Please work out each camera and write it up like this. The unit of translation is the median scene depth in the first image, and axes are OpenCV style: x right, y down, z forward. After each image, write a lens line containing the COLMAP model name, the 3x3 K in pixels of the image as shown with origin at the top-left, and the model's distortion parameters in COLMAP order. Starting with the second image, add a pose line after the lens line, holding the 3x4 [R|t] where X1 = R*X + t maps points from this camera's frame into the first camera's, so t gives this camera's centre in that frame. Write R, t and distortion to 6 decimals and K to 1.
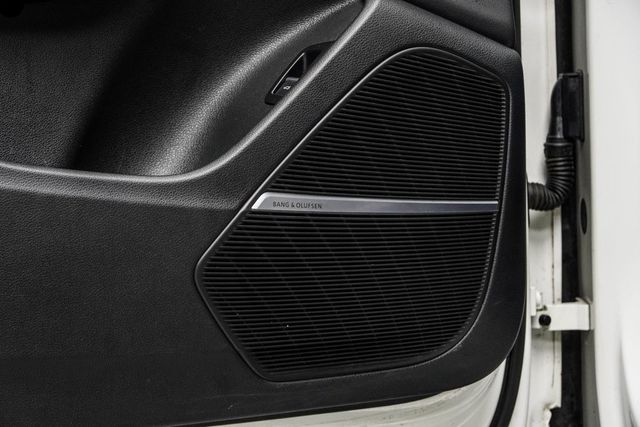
lens RADIAL K [[1951.0, 0, 320.0], [0, 1951.0, 213.5], [0, 0, 1]] dist [-0.790912, 1.121861]
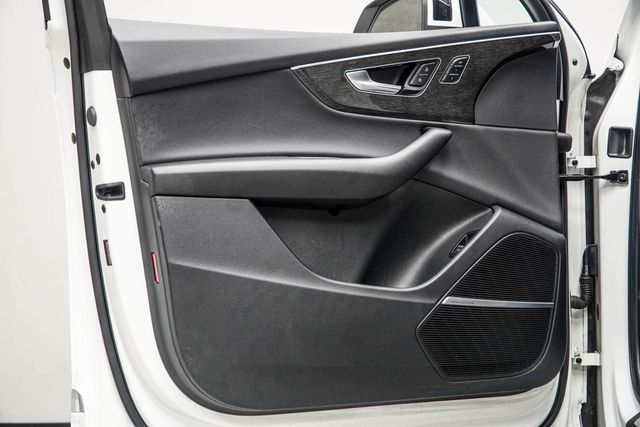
lens RADIAL K [[1155.6, 0, 320.0], [0, 1155.6, 213.5], [0, 0, 1]] dist [-0.027095, -0.169572]
pose [[0.990665, 0.013471, -0.135650, 0.004780], [-0.026052, 0.995473, -0.091401, 0.018866], [0.133804, 0.094082, 0.986532, -0.332279]]
